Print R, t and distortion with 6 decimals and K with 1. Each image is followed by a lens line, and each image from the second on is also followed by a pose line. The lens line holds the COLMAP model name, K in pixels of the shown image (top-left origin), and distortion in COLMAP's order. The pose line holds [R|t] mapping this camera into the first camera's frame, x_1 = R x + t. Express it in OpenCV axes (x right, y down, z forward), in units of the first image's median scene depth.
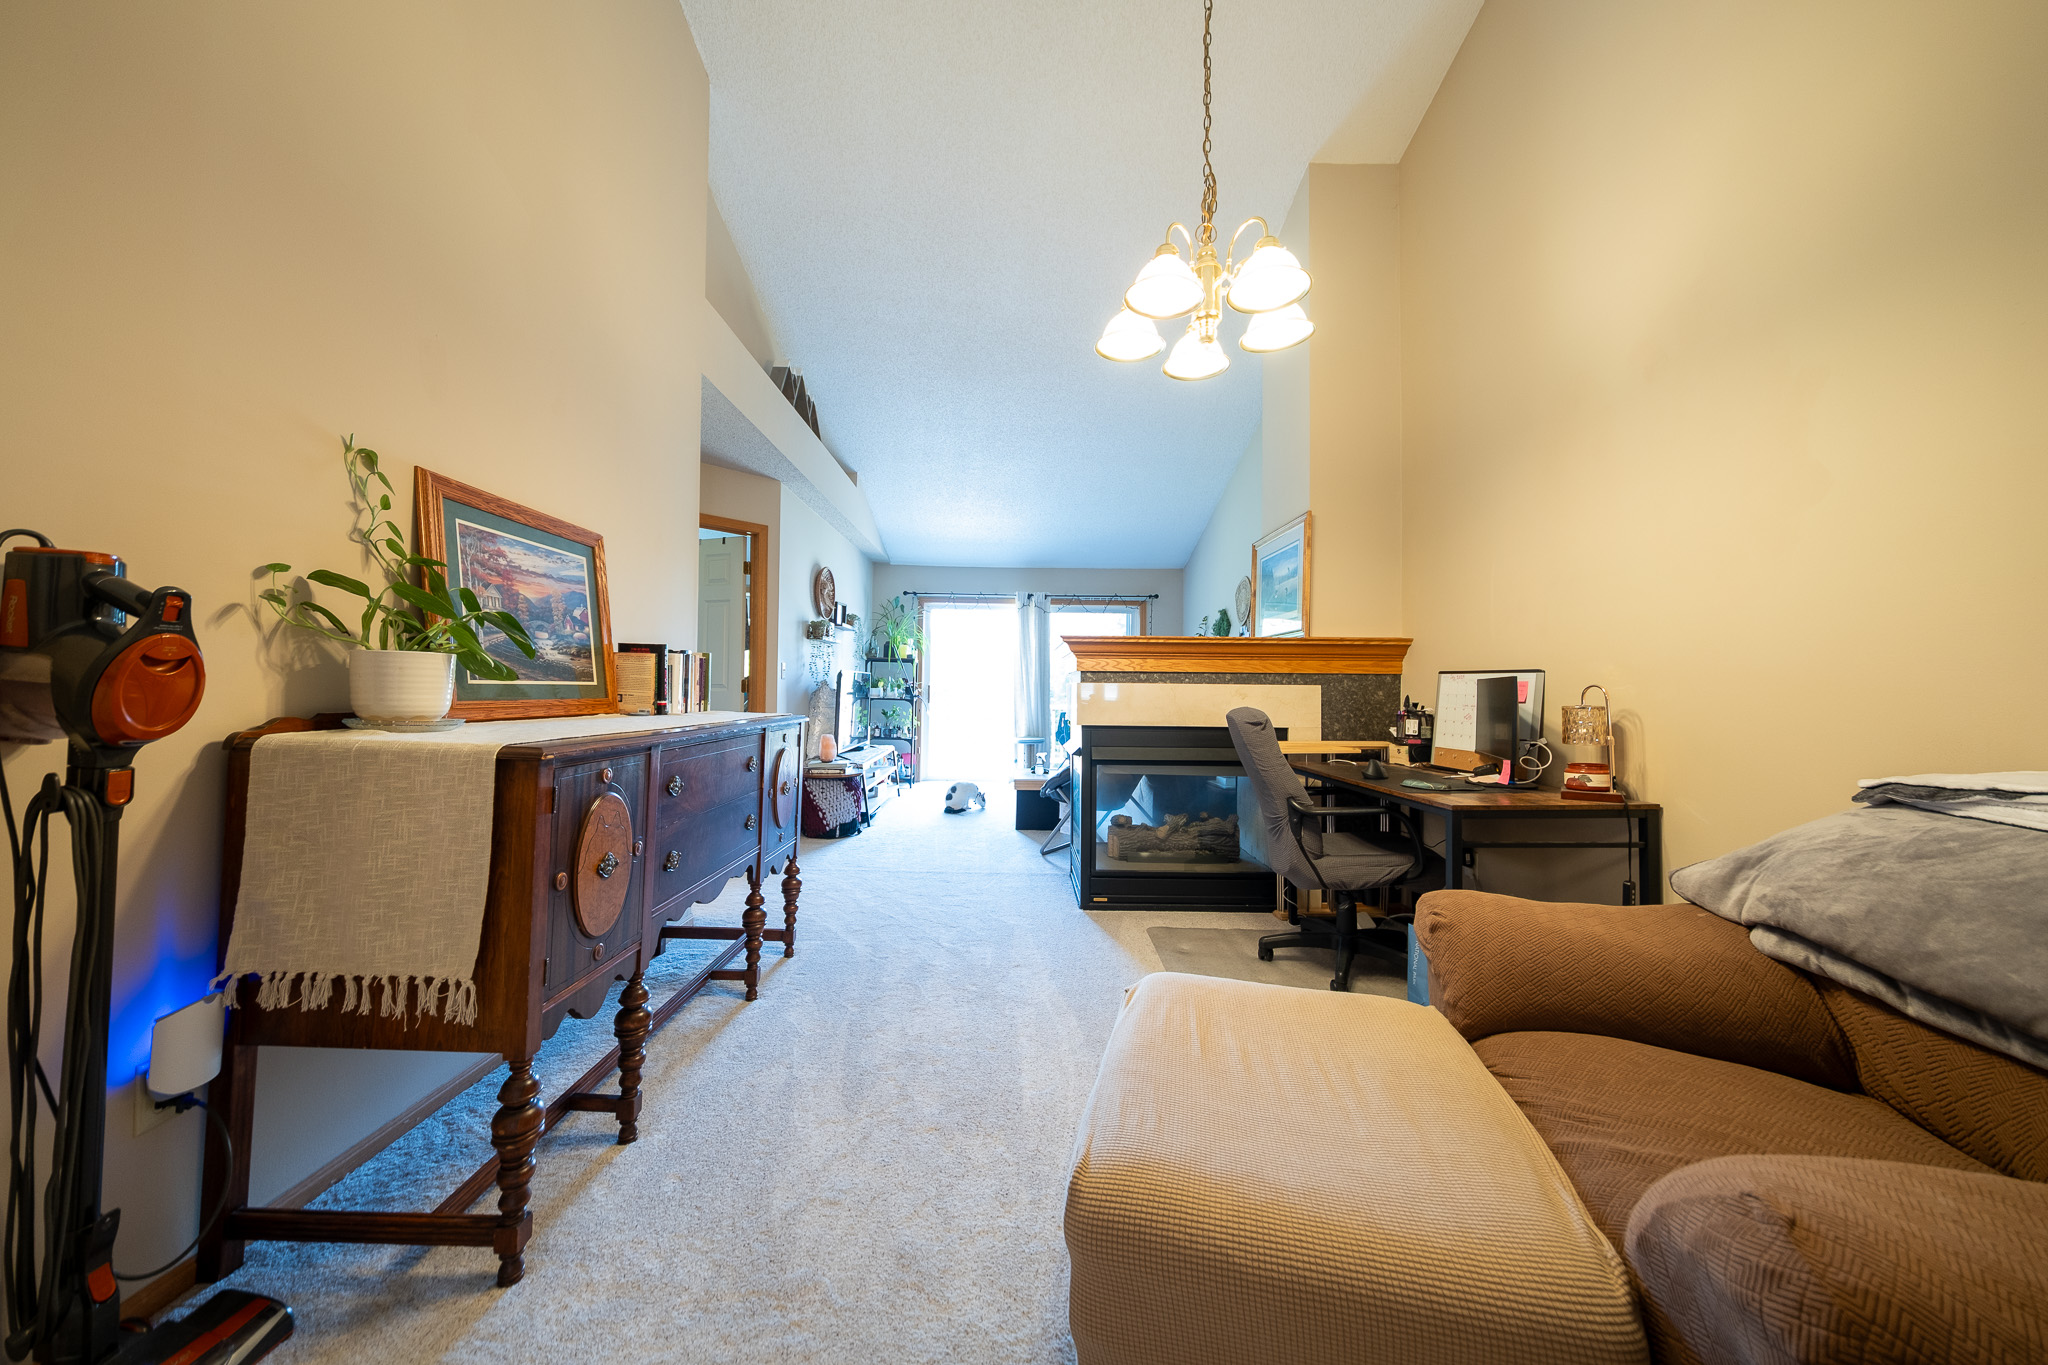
lens RADIAL K [[693.2, 0, 1024.9], [0, 693.2, 667.9], [0, 0, 1]] dist [-0.001084, -0.000176]
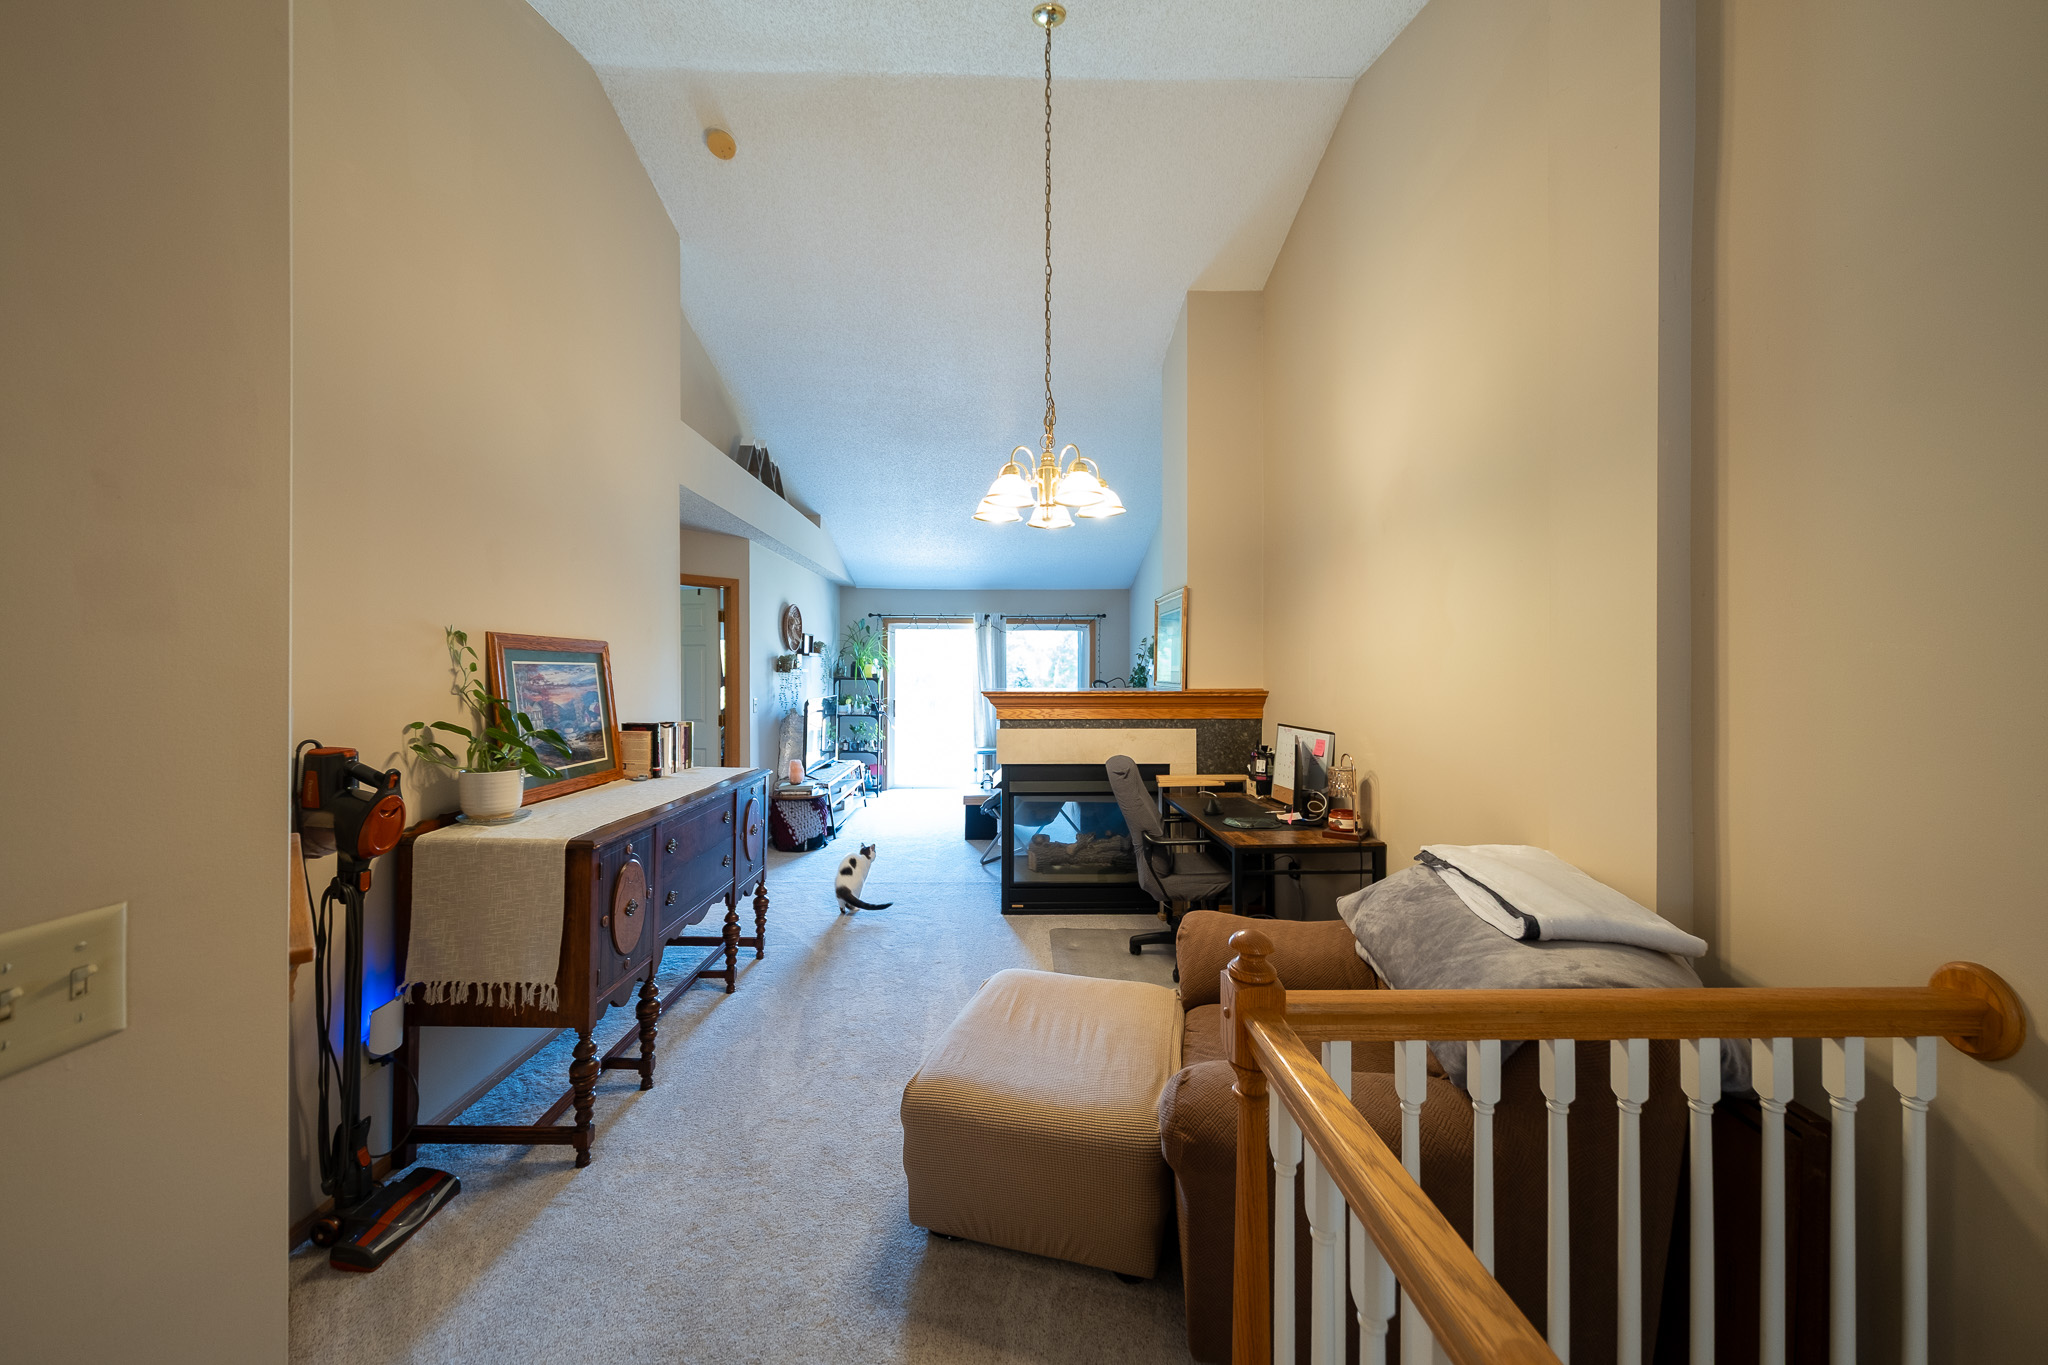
lens RADIAL K [[693.2, 0, 1014.7], [0, 693.2, 676.6], [0, 0, 1]] dist [-0.001084, -0.000176]
pose [[0.999817, -0.011811, 0.015072, 0.141033], [0.011421, 0.999603, 0.025742, -0.158819], [-0.015370, -0.025566, 0.999555, -0.329943]]
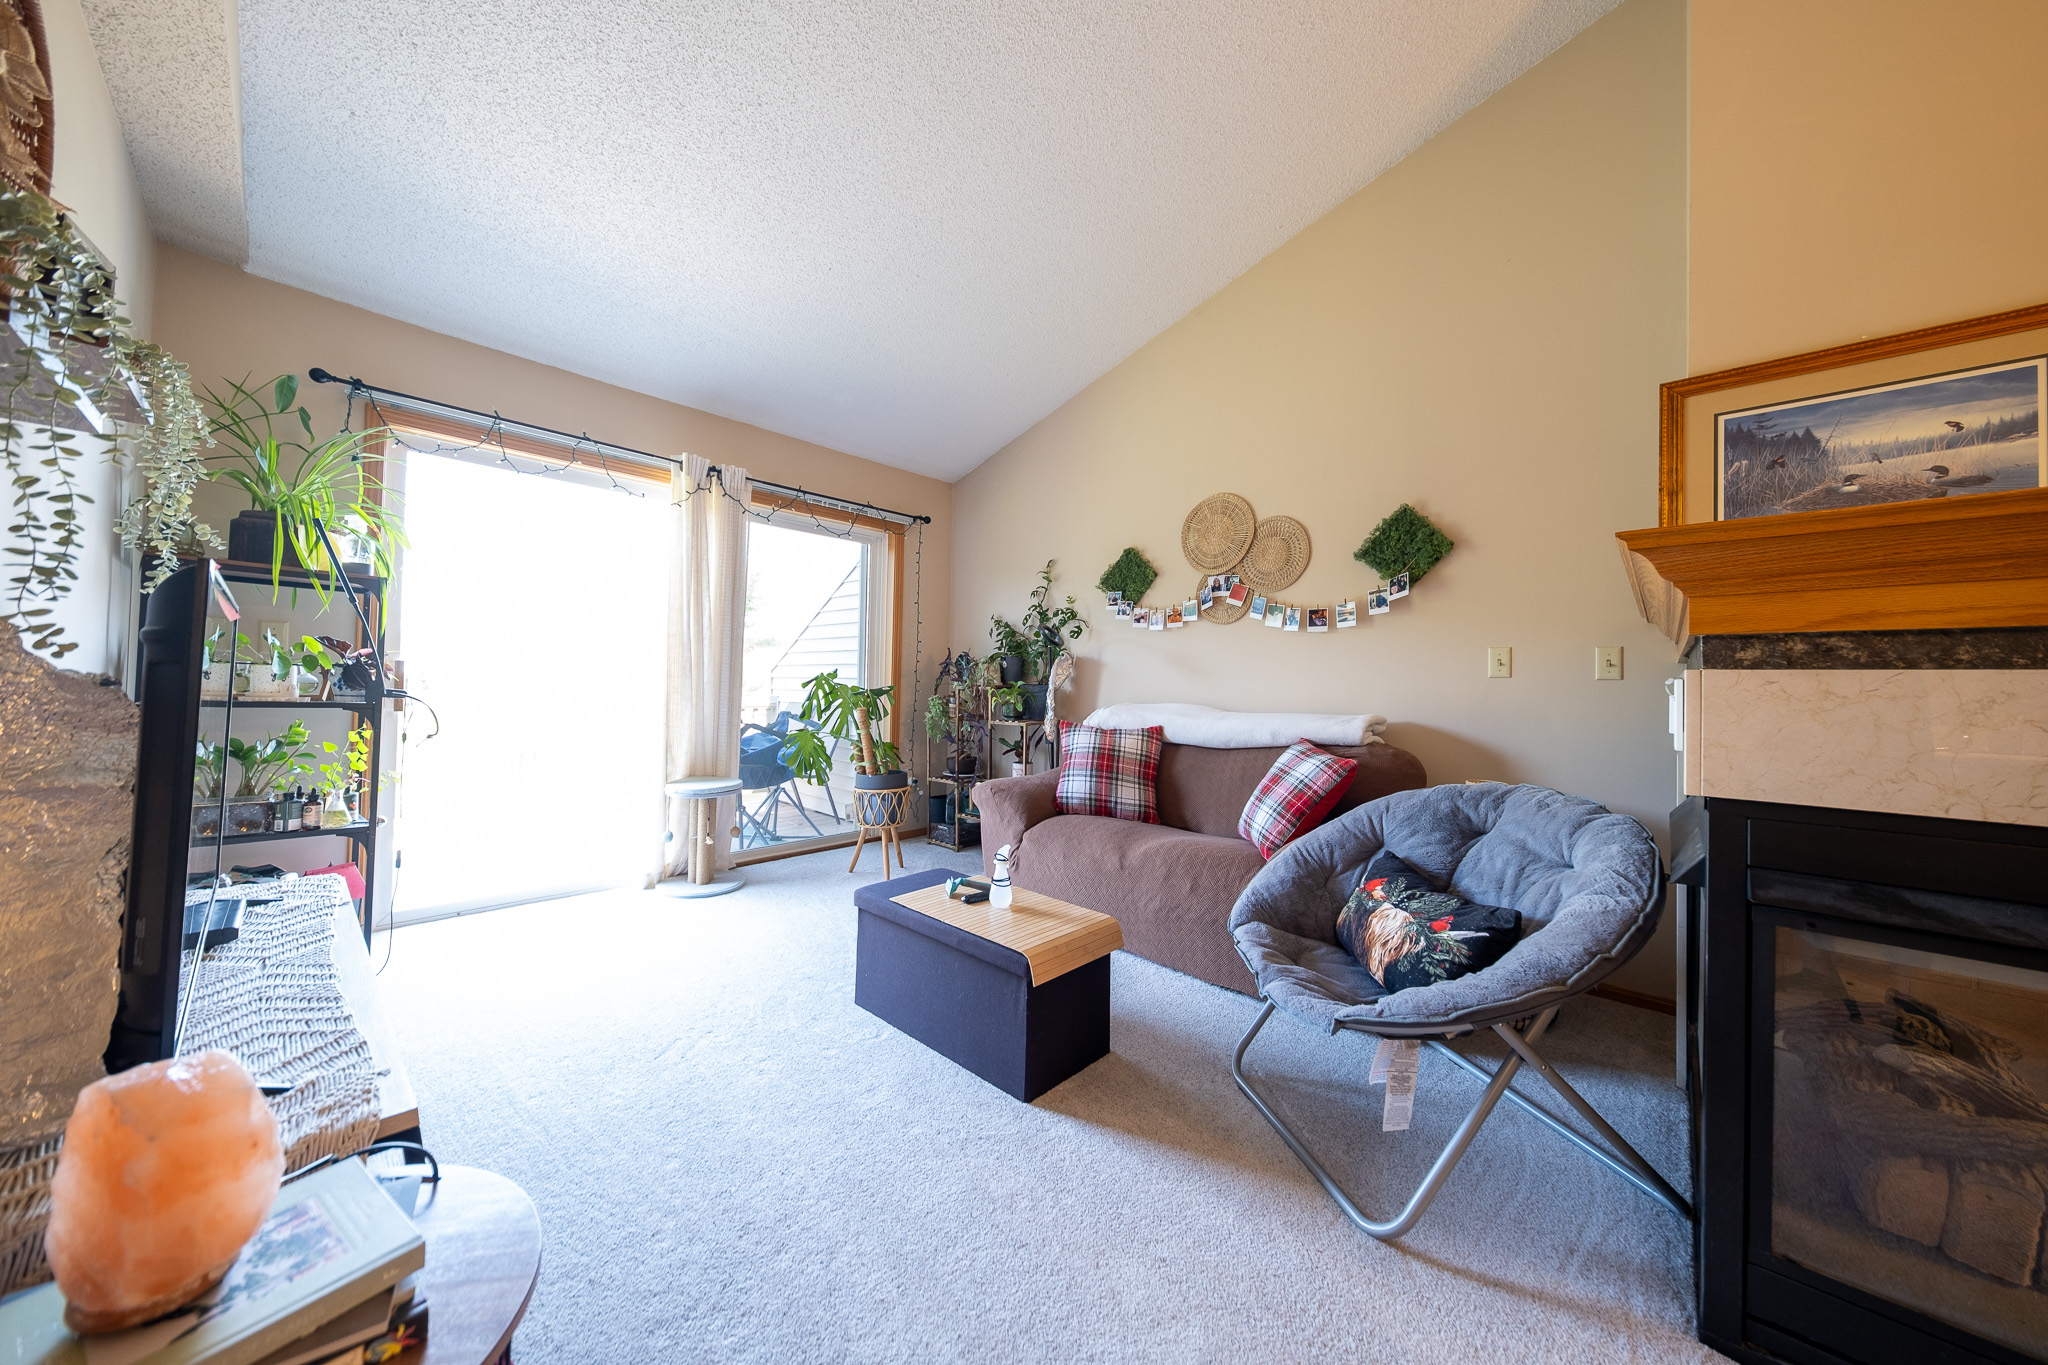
lens RADIAL K [[693.2, 0, 1037.7], [0, 693.2, 672.4], [0, 0, 1]] dist [-0.001084, -0.000176]
pose [[0.668731, 0.017869, 0.743289, -0.777927], [-0.034376, 0.999385, 0.006902, 0.074663], [-0.742709, -0.030167, 0.668934, 2.210828]]
